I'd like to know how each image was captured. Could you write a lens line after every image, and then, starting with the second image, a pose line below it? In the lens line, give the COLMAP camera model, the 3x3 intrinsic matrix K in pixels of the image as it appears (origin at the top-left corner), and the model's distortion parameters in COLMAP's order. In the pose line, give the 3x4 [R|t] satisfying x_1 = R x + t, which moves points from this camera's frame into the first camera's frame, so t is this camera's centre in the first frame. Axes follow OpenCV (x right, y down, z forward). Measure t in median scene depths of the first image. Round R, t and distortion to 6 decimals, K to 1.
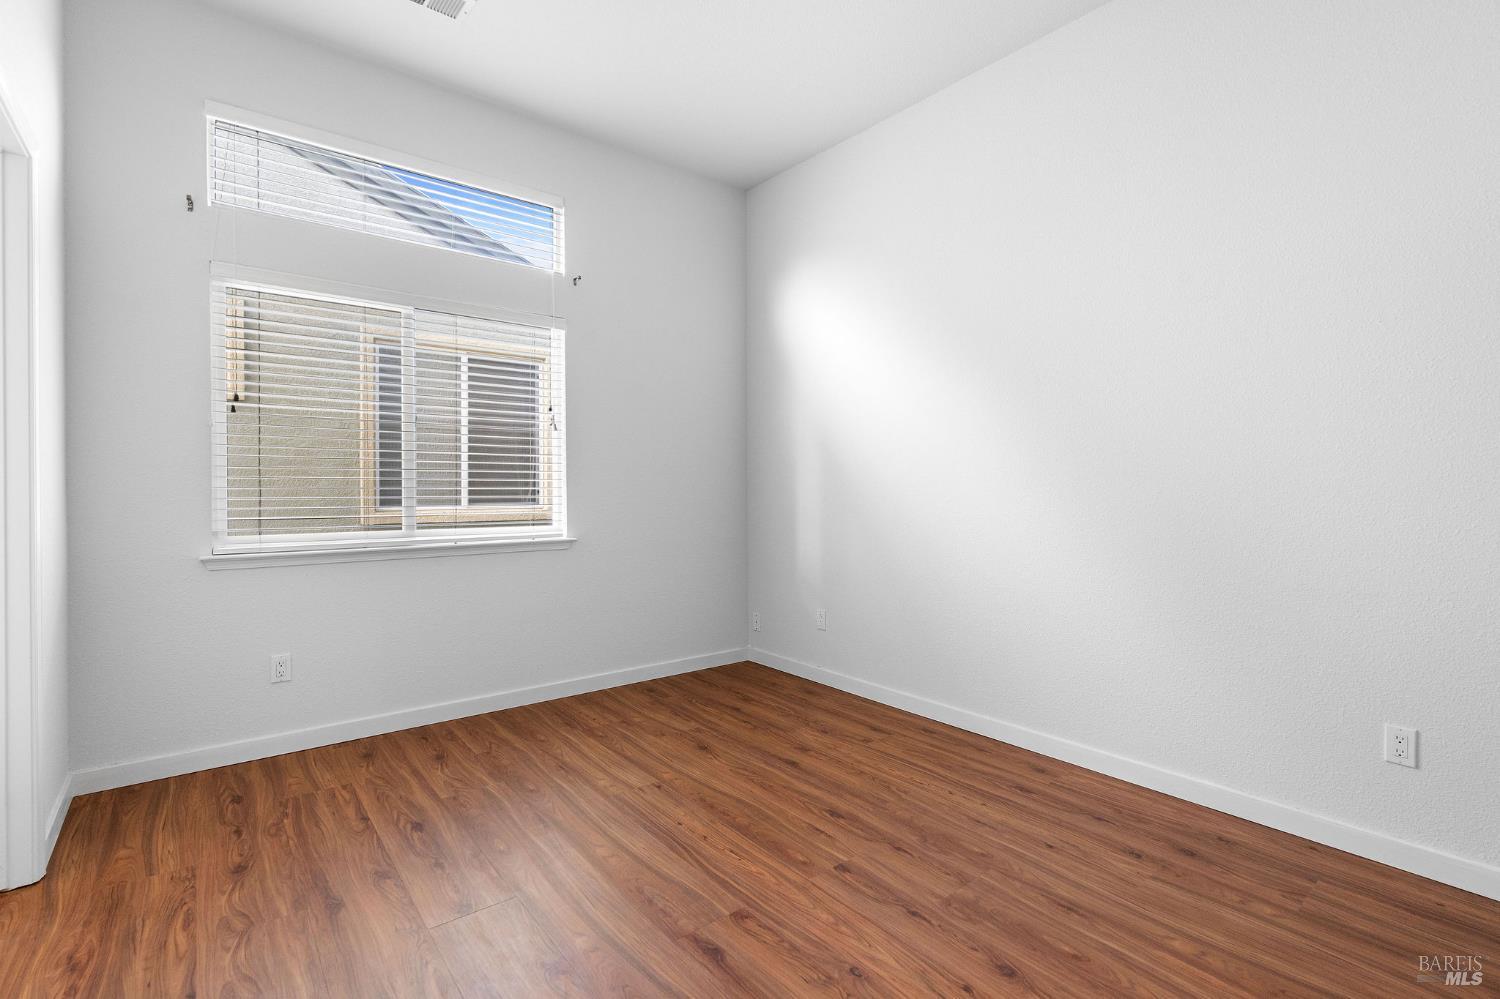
lens RADIAL K [[677.7, 0, 751.2], [0, 677.7, 495.6], [0, 0, 1]] dist [-0.006107, 0.002411]
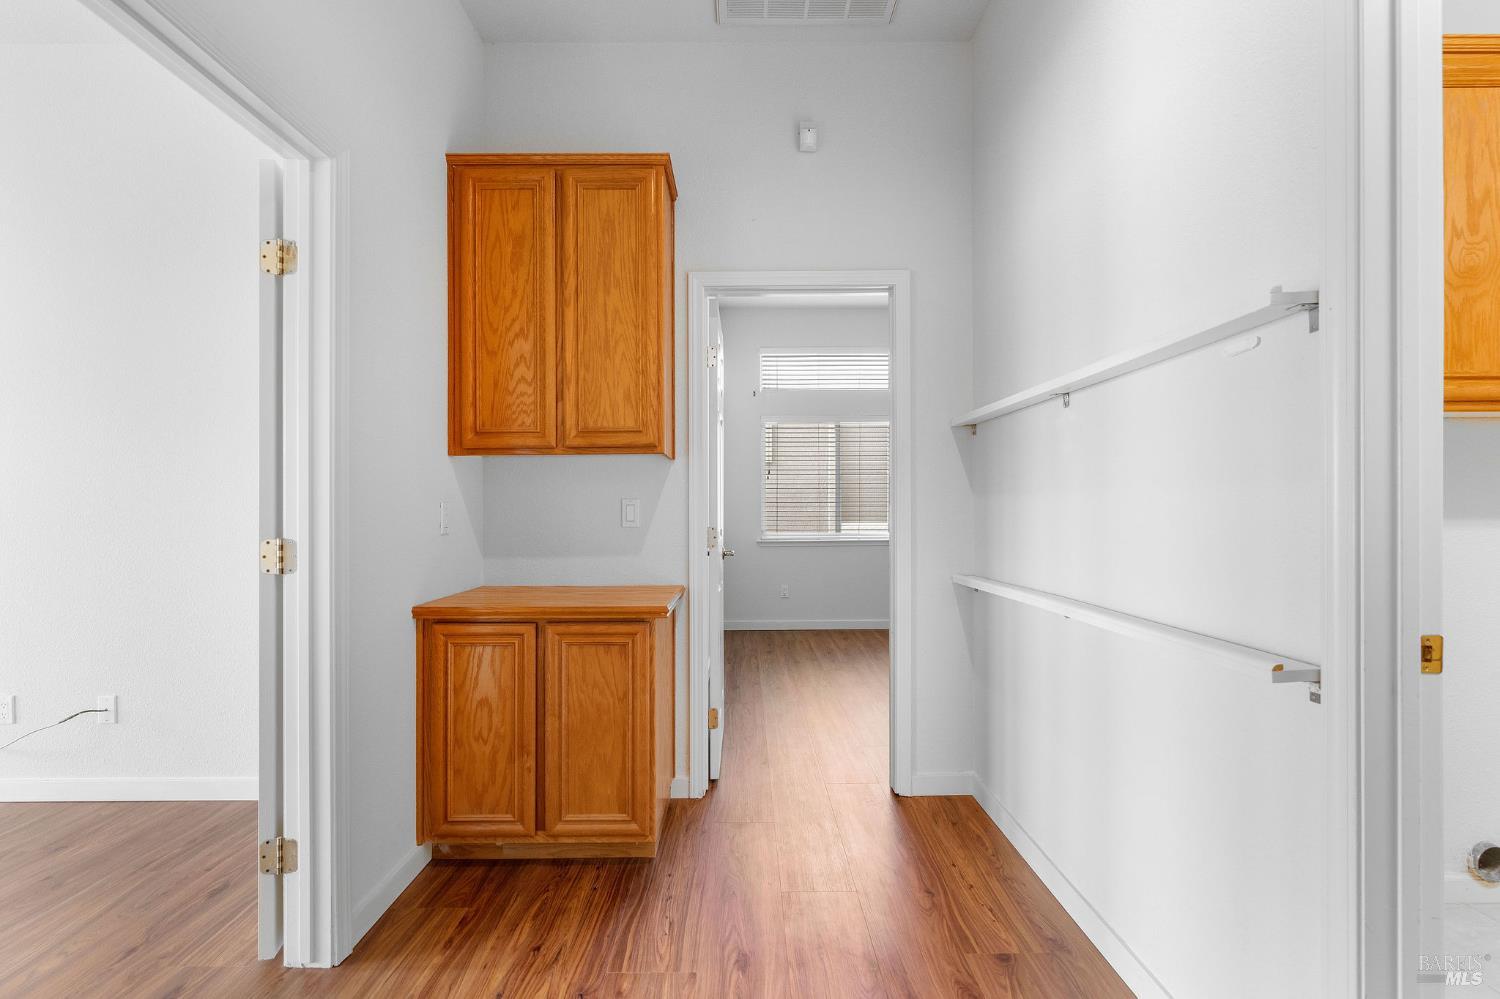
lens RADIAL K [[677.7, 0, 748.8], [0, 677.7, 505.4], [0, 0, 1]] dist [-0.006107, 0.002411]
pose [[0.779037, -0.004757, -0.626960, 0.756162], [-0.010604, 0.999728, -0.020761, 0.020160], [0.626888, 0.022822, 0.778775, -1.011683]]
